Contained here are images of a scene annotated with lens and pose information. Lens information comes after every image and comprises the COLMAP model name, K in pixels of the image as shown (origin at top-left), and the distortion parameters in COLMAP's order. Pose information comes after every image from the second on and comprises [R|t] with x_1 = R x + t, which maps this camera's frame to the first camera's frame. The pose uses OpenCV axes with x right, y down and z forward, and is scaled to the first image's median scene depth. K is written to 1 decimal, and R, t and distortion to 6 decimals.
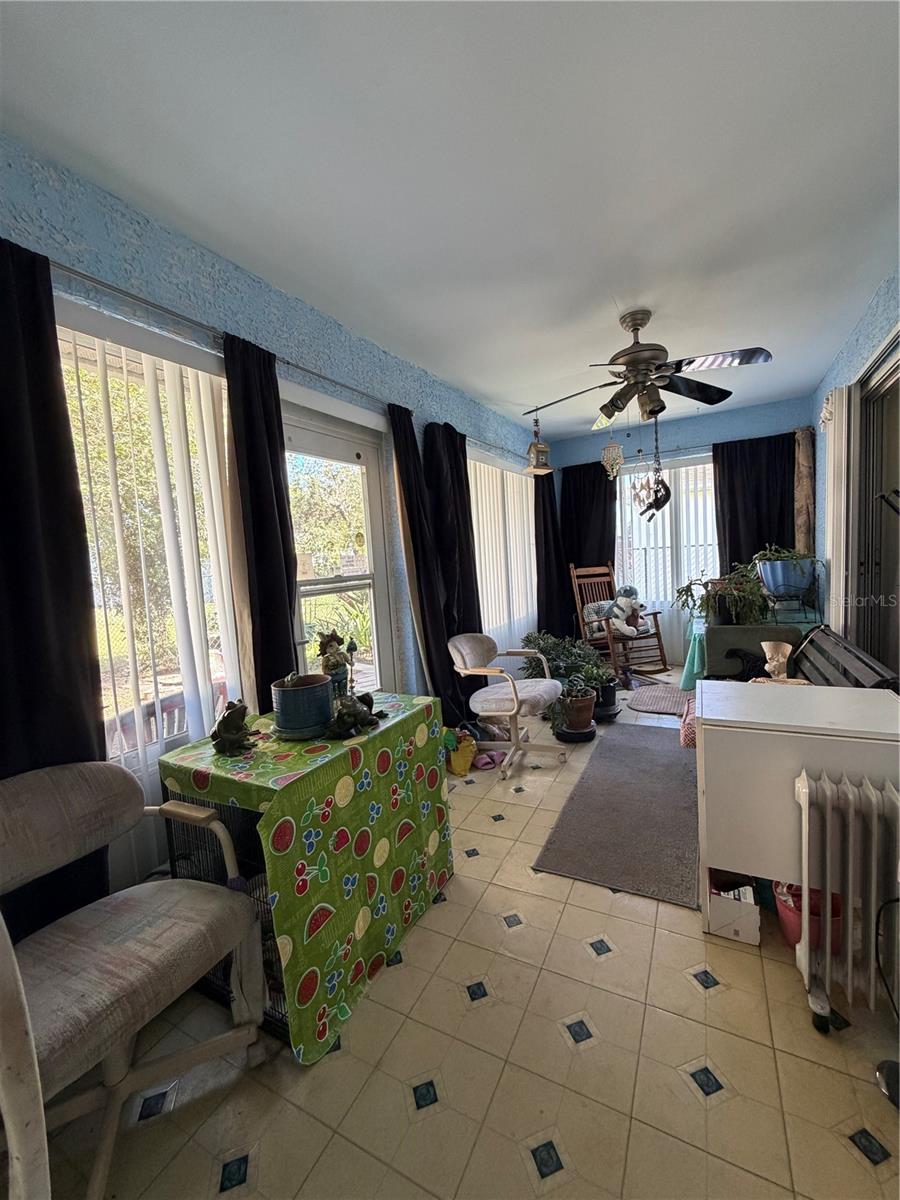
lens RADIAL K [[478.8, 0, 450.4], [0, 478.8, 602.0], [0, 0, 1]] dist [0.000144, -0.000356]
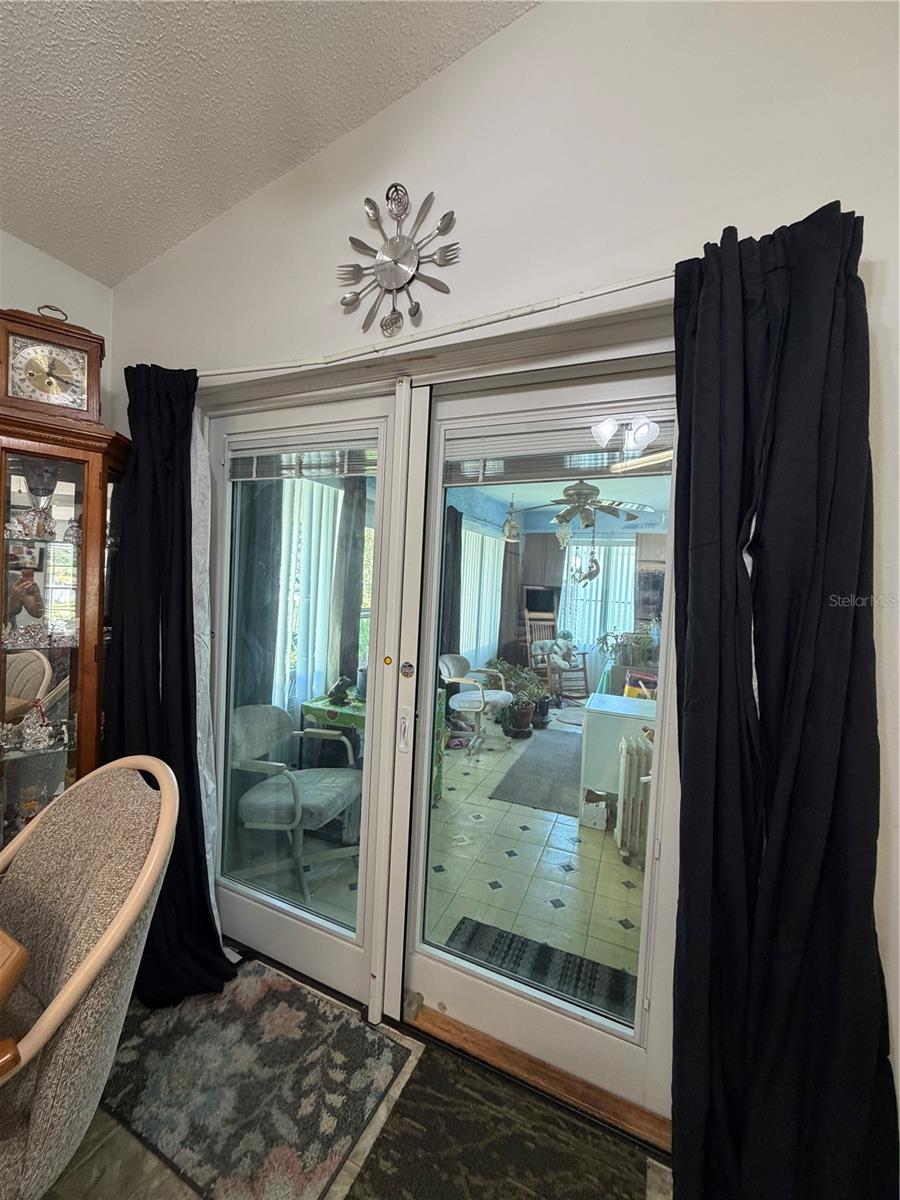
lens RADIAL K [[478.8, 0, 448.6], [0, 478.8, 598.3], [0, 0, 1]] dist [0.000144, -0.000356]
pose [[0.989133, 0.113364, 0.093623, -0.117926], [-0.108161, 0.992386, -0.058910, -0.012562], [-0.099589, 0.048143, 0.993863, -0.398310]]
